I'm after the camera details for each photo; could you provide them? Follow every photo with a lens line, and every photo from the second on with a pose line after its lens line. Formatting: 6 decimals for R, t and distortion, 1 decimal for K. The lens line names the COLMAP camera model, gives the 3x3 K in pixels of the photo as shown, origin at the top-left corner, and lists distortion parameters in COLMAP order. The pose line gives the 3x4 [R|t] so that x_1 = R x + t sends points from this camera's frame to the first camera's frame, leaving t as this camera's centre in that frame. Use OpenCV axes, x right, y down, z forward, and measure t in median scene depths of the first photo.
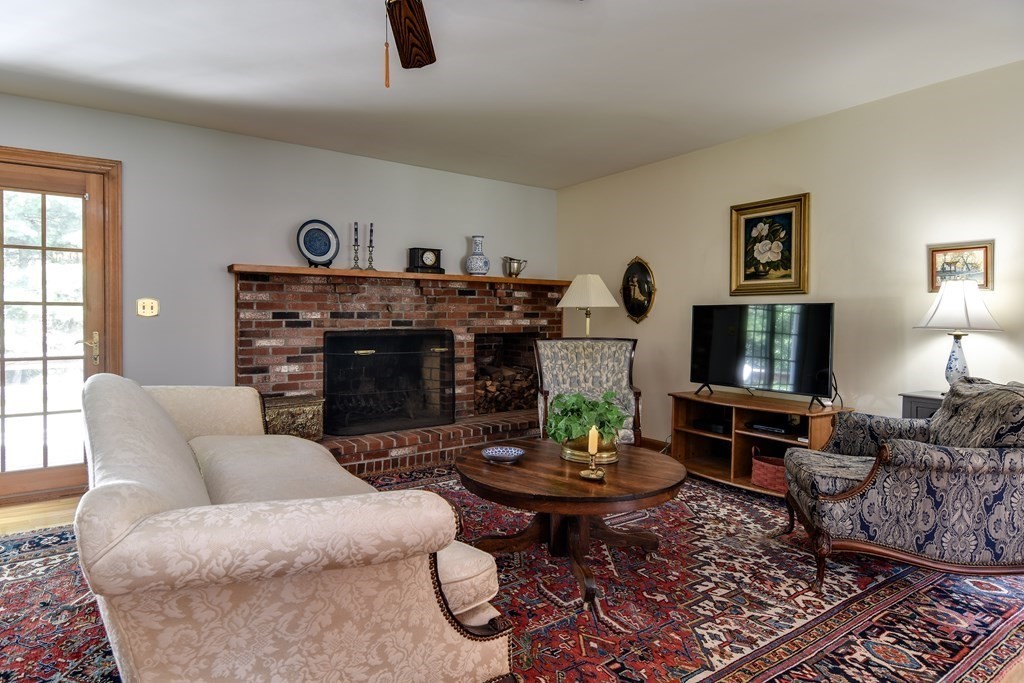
lens RADIAL K [[552.3, 0, 493.7], [0, 552.3, 322.2], [0, 0, 1]] dist [-0.002014, -0.001670]
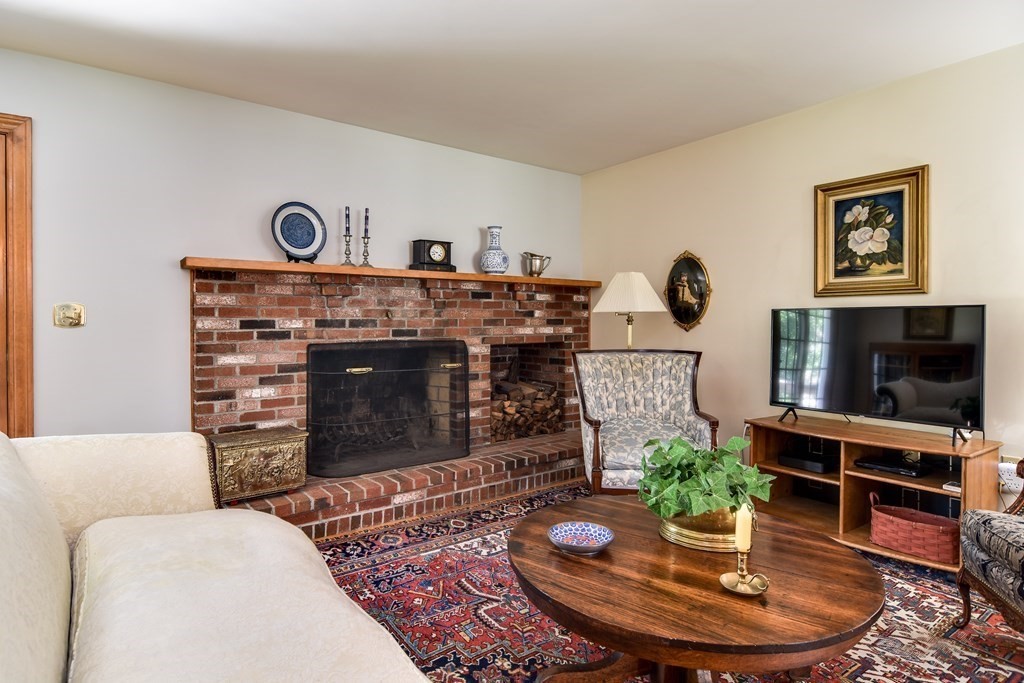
lens RADIAL K [[552.8, 0, 491.4], [0, 552.8, 325.4], [0, 0, 1]] dist [0.000853, -0.001198]
pose [[0.999822, -0.004865, 0.018231, -0.058289], [0.004944, 0.999978, -0.004308, -0.005340], [-0.018210, 0.004398, 0.999825, 0.204688]]
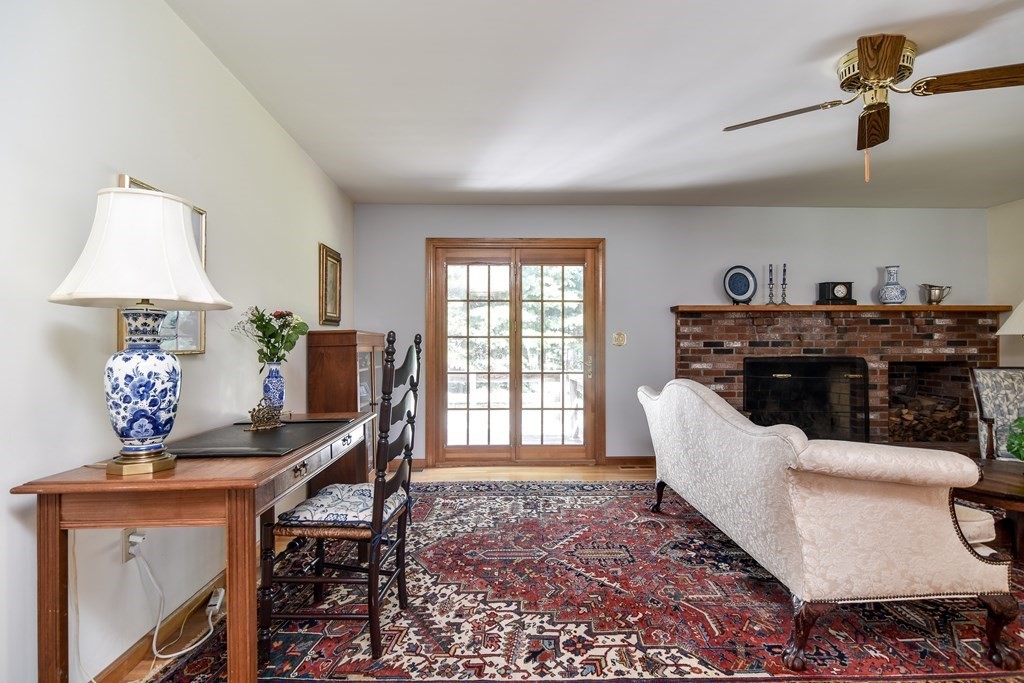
lens RADIAL K [[548.1, 0, 512.0], [0, 548.1, 341.5], [0, 0, 1]] dist [0.003171, -0.002483]
pose [[0.841716, -0.006197, -0.539885, -0.087113], [-0.002941, 0.999867, -0.016062, 0.002447], [0.539913, 0.015107, 0.841585, -0.276662]]
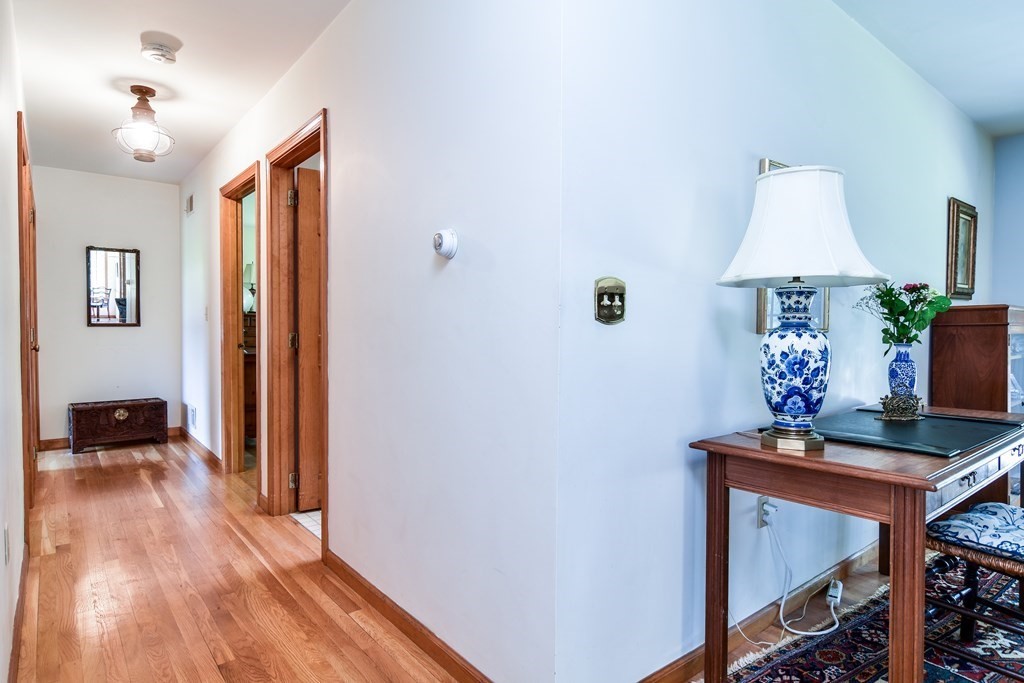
lens RADIAL K [[580.7, 0, 529.3], [0, 580.7, 338.6], [0, 0, 1]] dist [-0.001745, -0.001860]
pose [[0.087506, 0.026318, -0.995816, -0.116742], [-0.015206, 0.999570, 0.025081, 0.003106], [0.996048, 0.012948, 0.087869, -0.311252]]
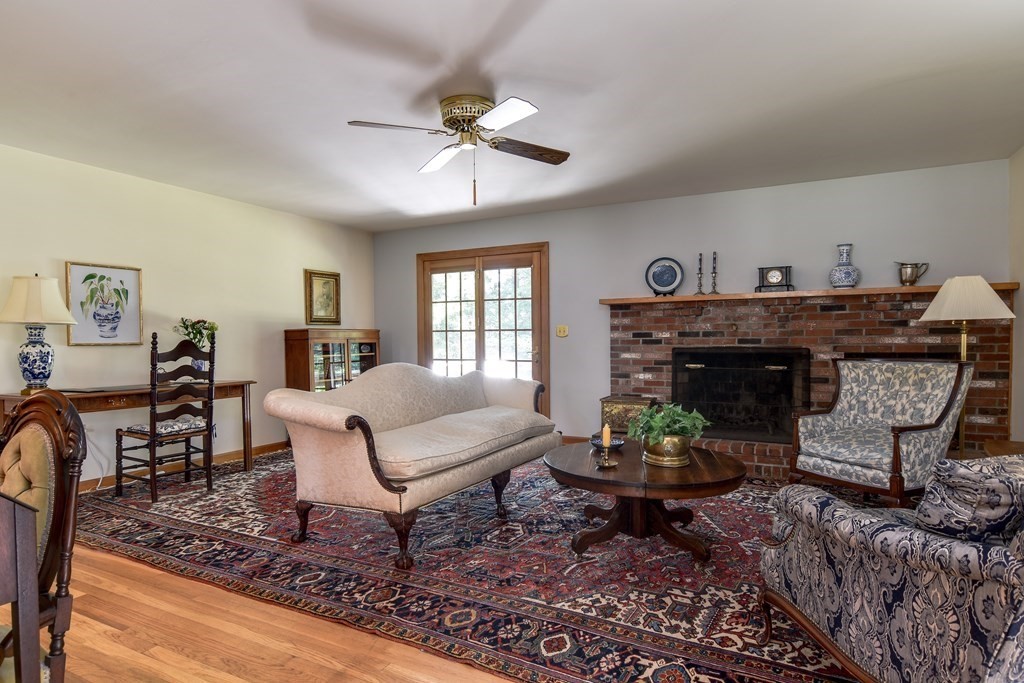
lens RADIAL K [[566.9, 0, 538.8], [0, 566.9, 342.3], [0, 0, 1]] dist [0.001511, -0.000414]
pose [[0.490861, 0.002644, -0.871234, 0.637101], [0.001460, 0.999991, 0.003857, -0.000498], [0.871237, -0.003166, 0.490853, 0.127669]]
